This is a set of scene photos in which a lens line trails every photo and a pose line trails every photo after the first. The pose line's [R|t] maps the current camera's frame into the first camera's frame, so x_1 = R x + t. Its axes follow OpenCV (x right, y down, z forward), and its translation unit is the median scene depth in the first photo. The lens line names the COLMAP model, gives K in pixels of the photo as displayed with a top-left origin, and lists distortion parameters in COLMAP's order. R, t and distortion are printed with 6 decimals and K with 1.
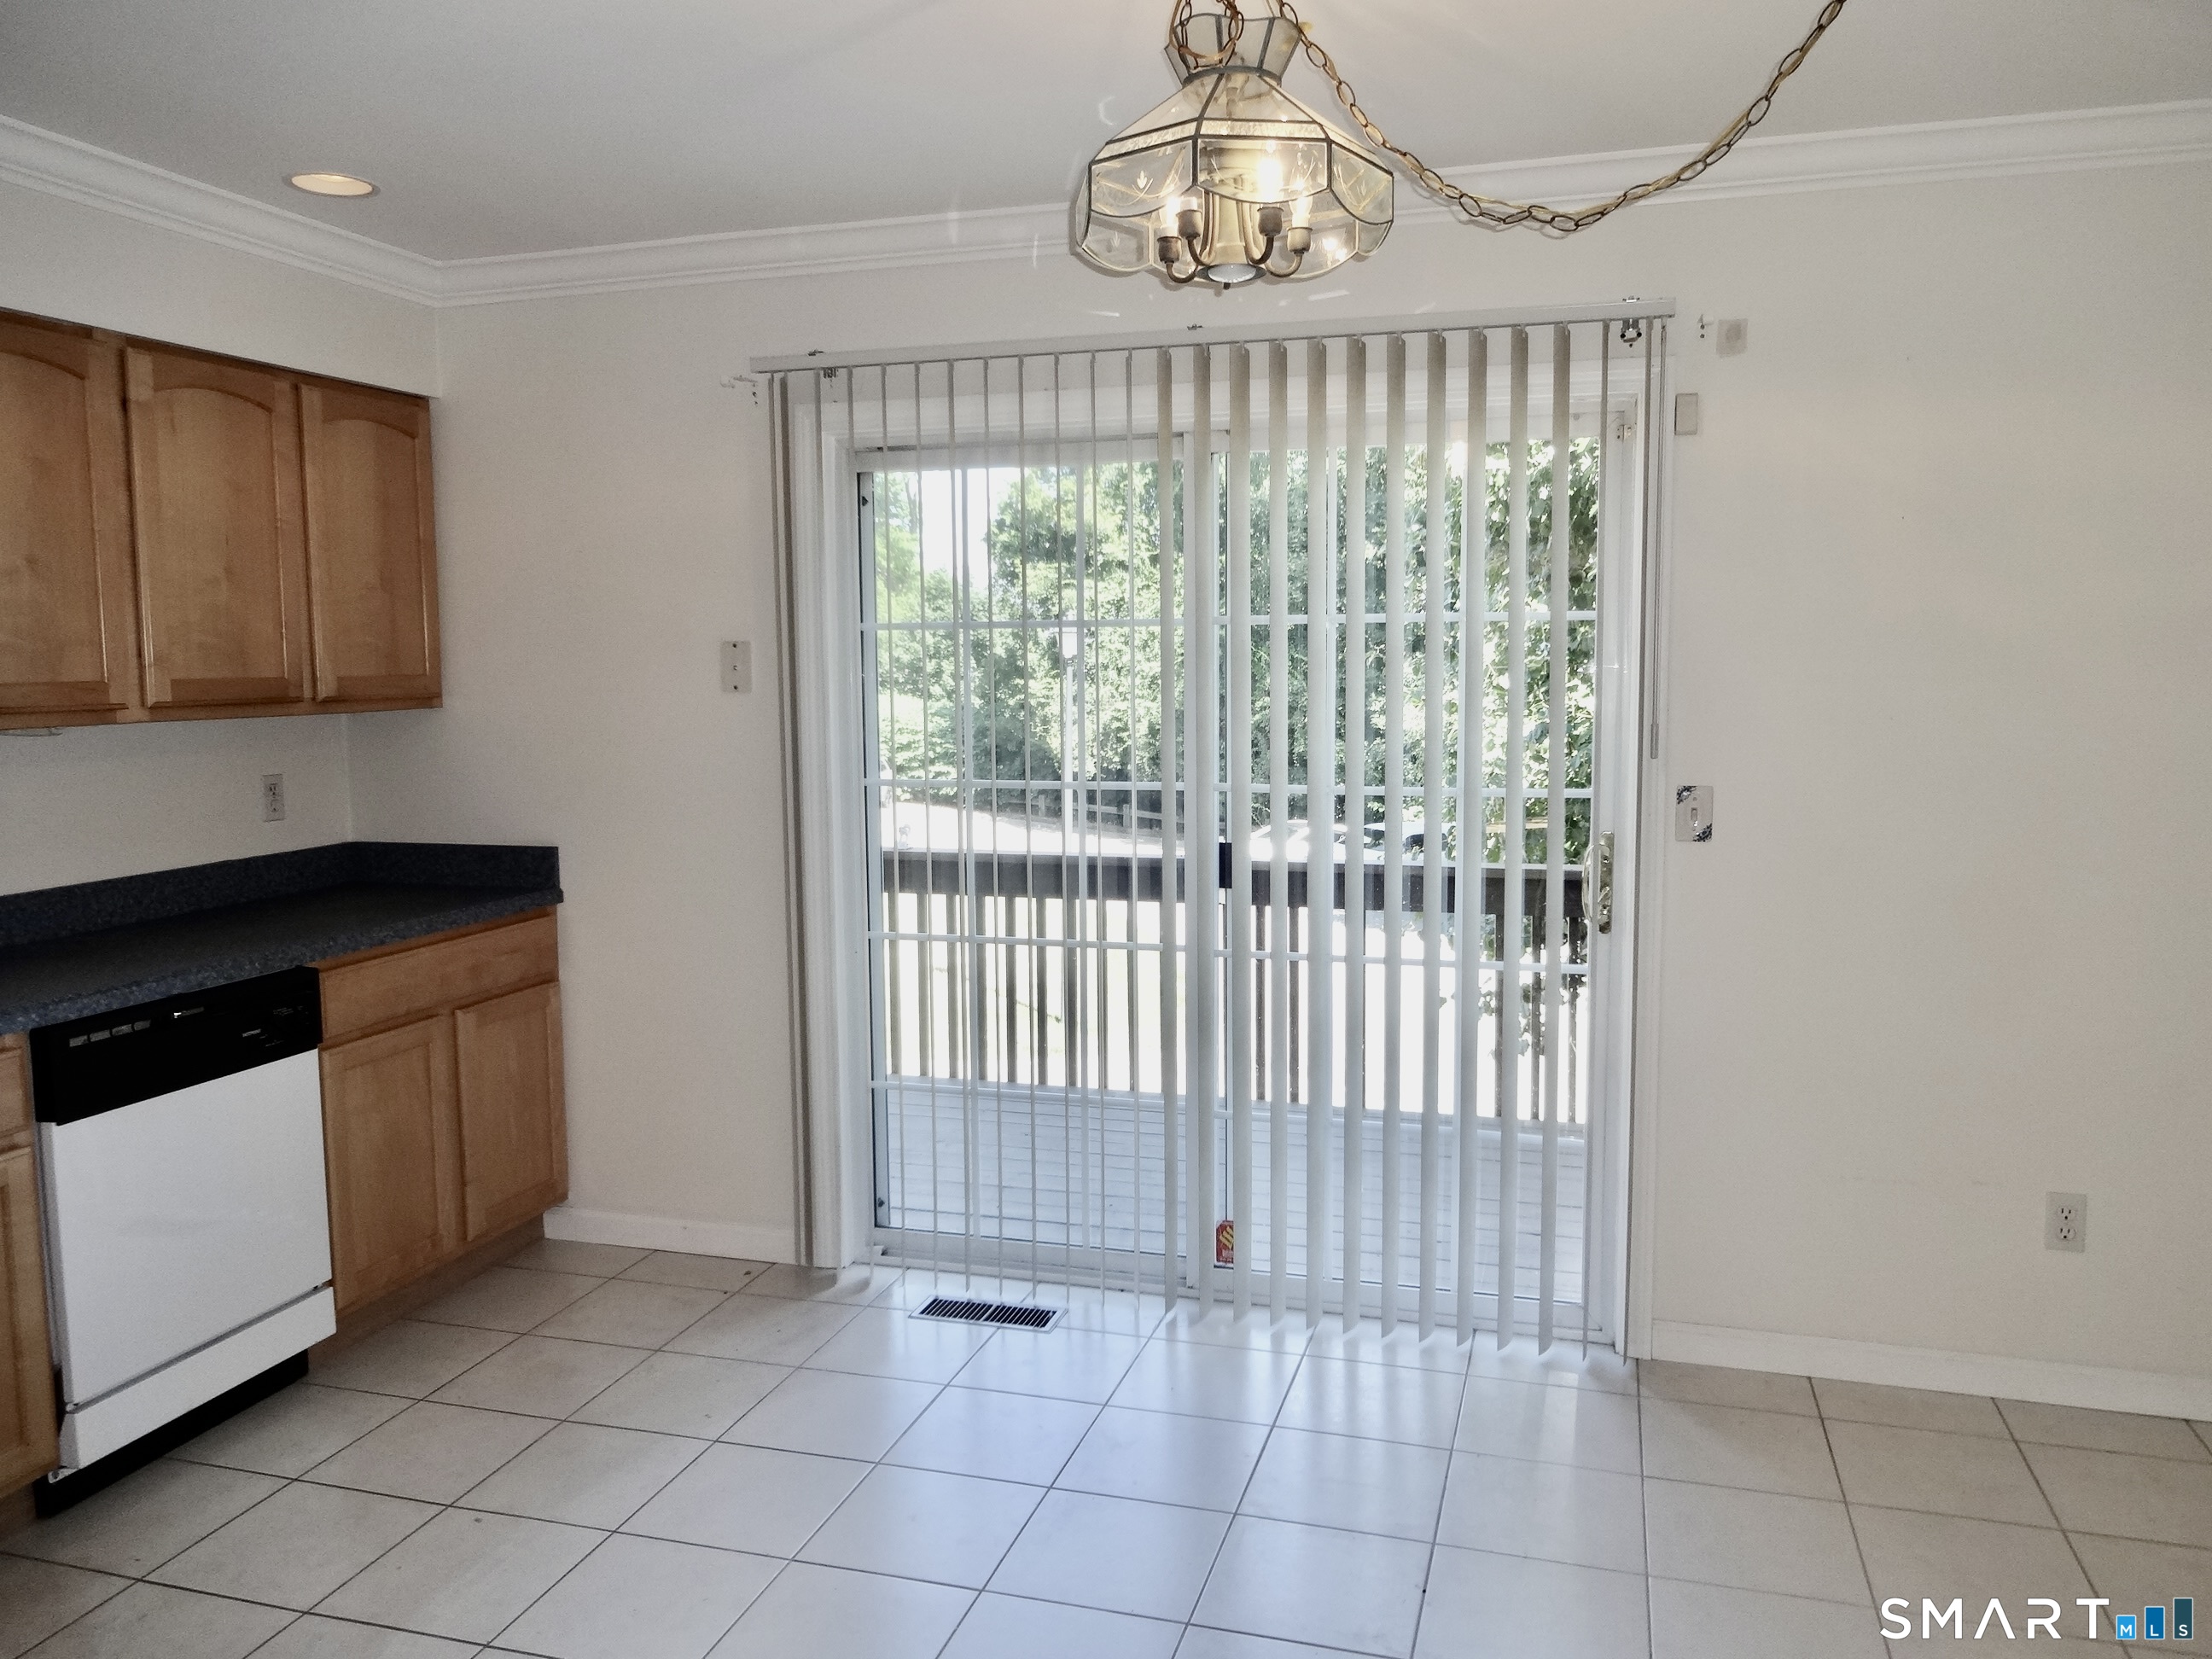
lens RADIAL K [[1663.4, 0, 1106.0], [0, 1663.4, 829.5], [0, 0, 1]] dist [-0.007202, -0.000028]
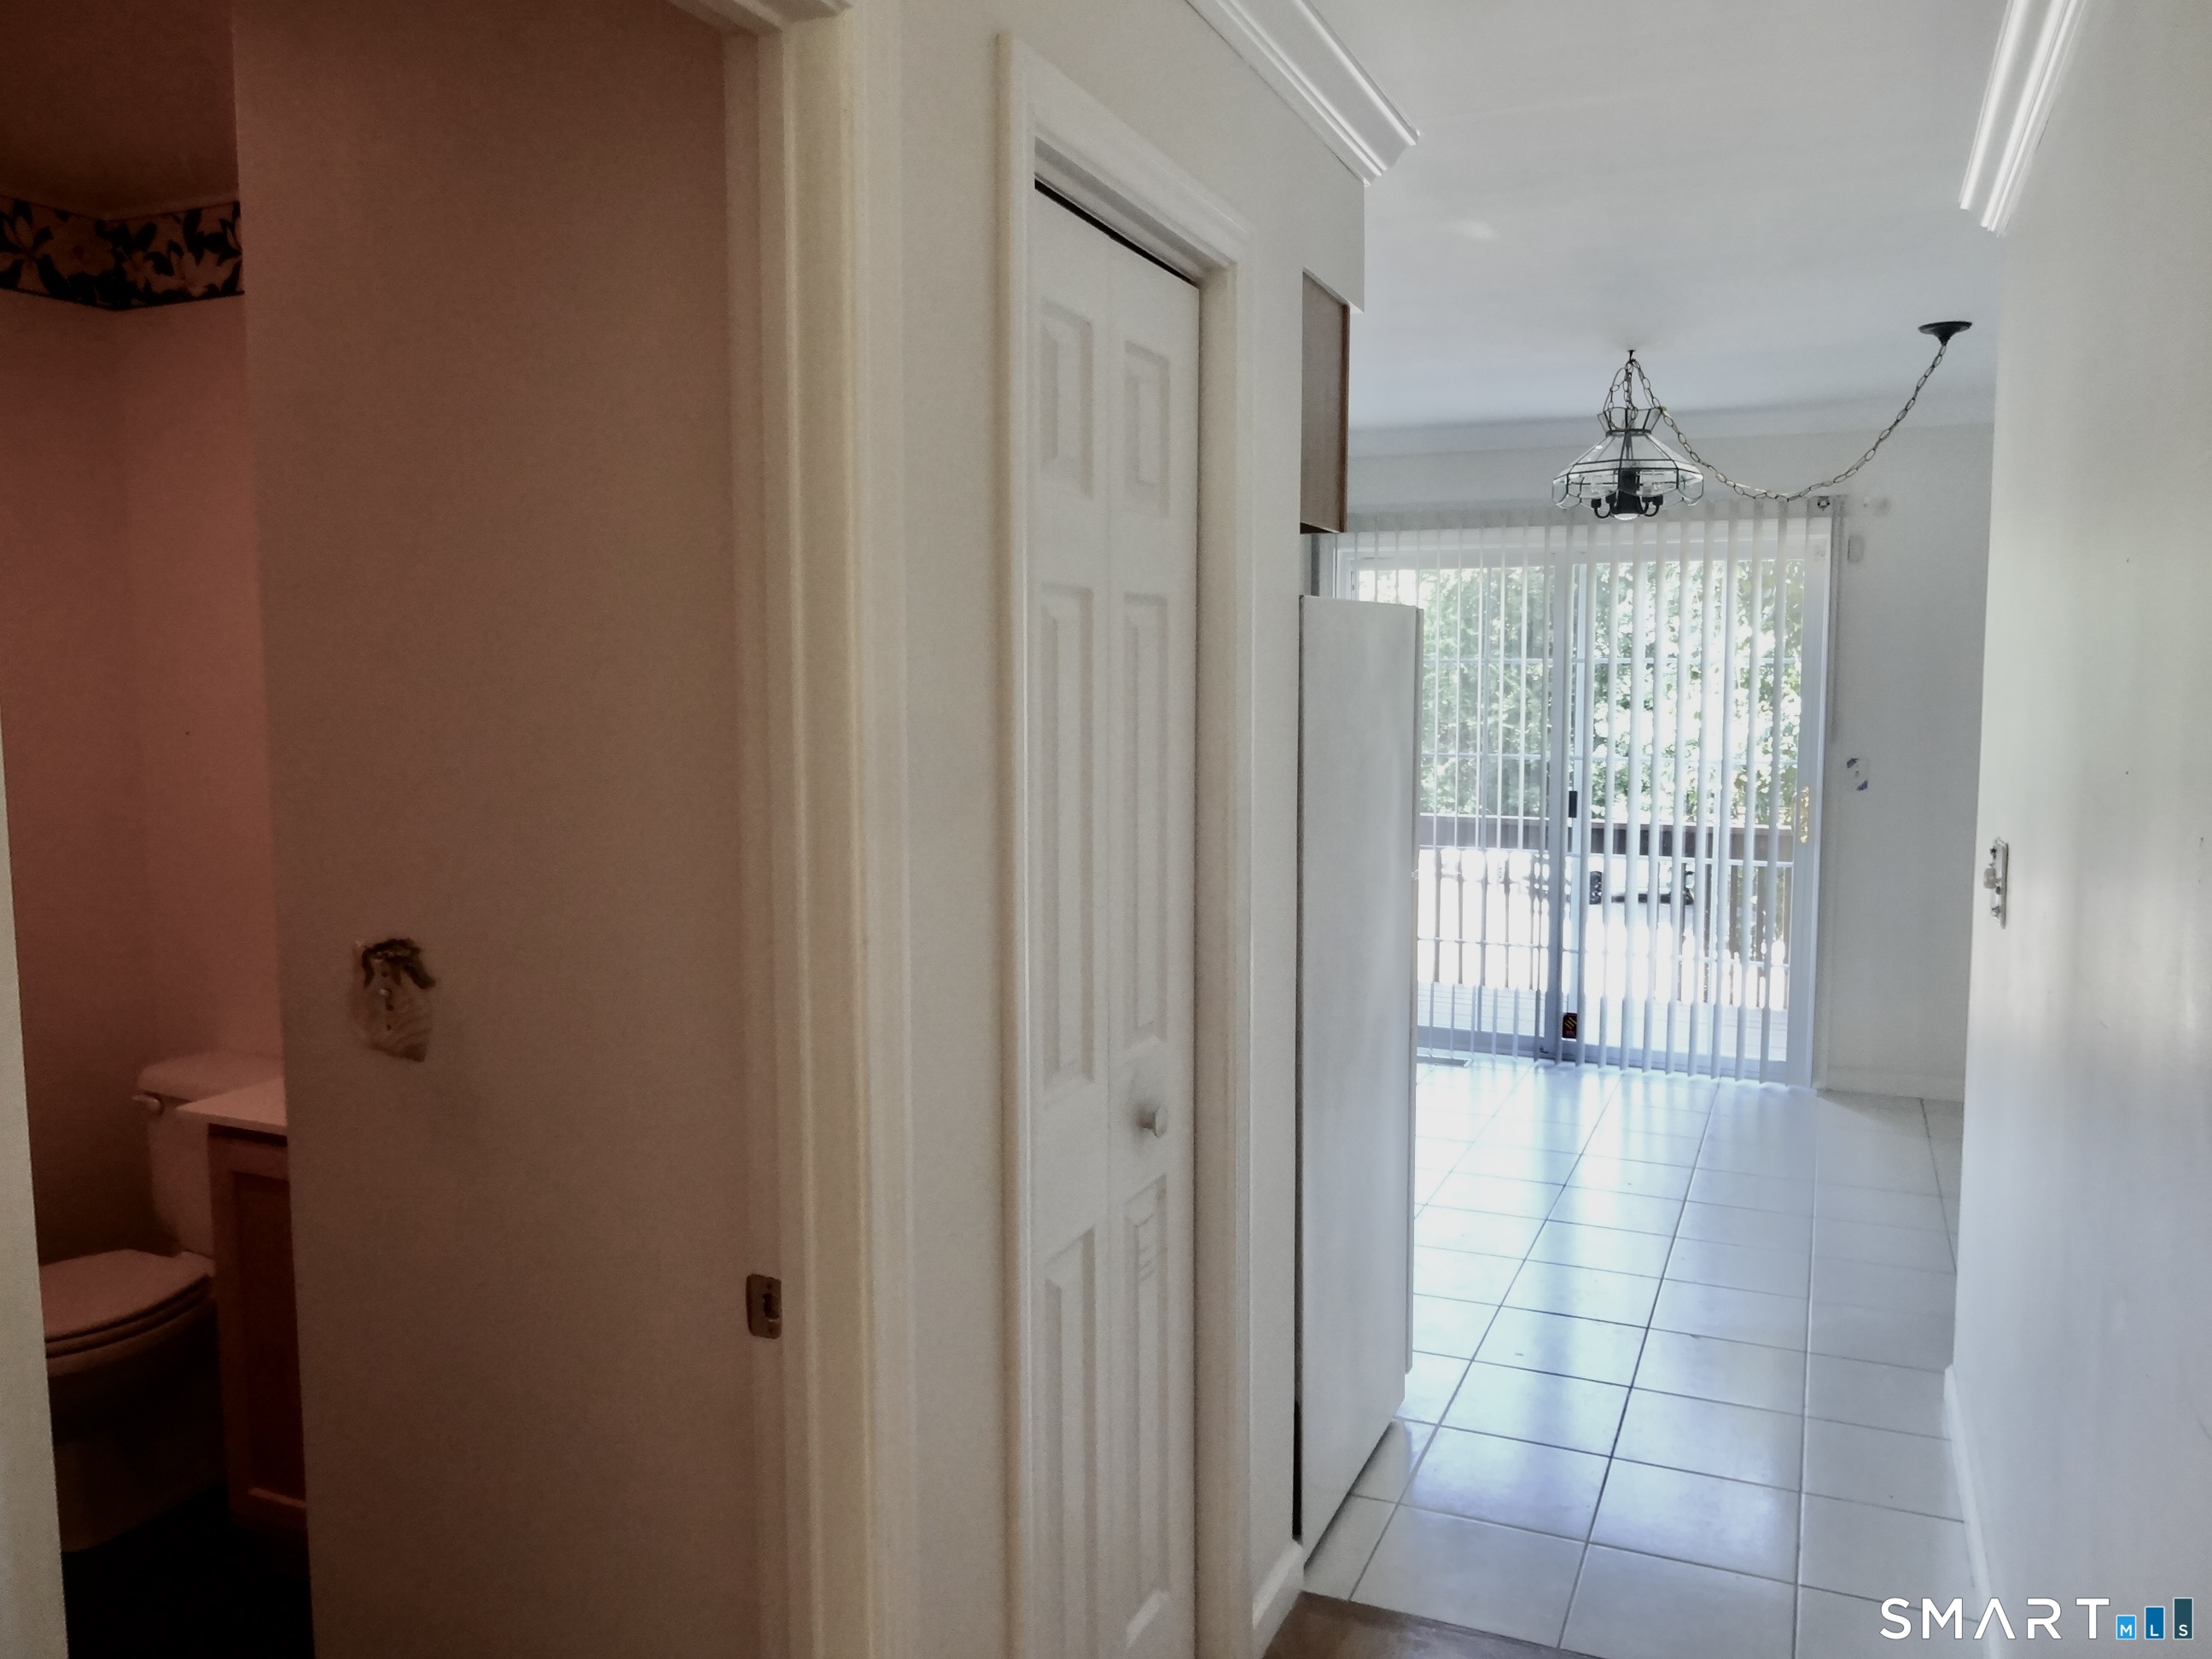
lens RADIAL K [[1663.4, 0, 1106.0], [0, 1663.4, 829.5], [0, 0, 1]] dist [-0.007202, -0.000028]
pose [[0.992076, 0.019216, -0.124163, -0.192650], [-0.020142, 0.999778, -0.006208, 0.068053], [0.124016, 0.008660, 0.992242, -0.754240]]
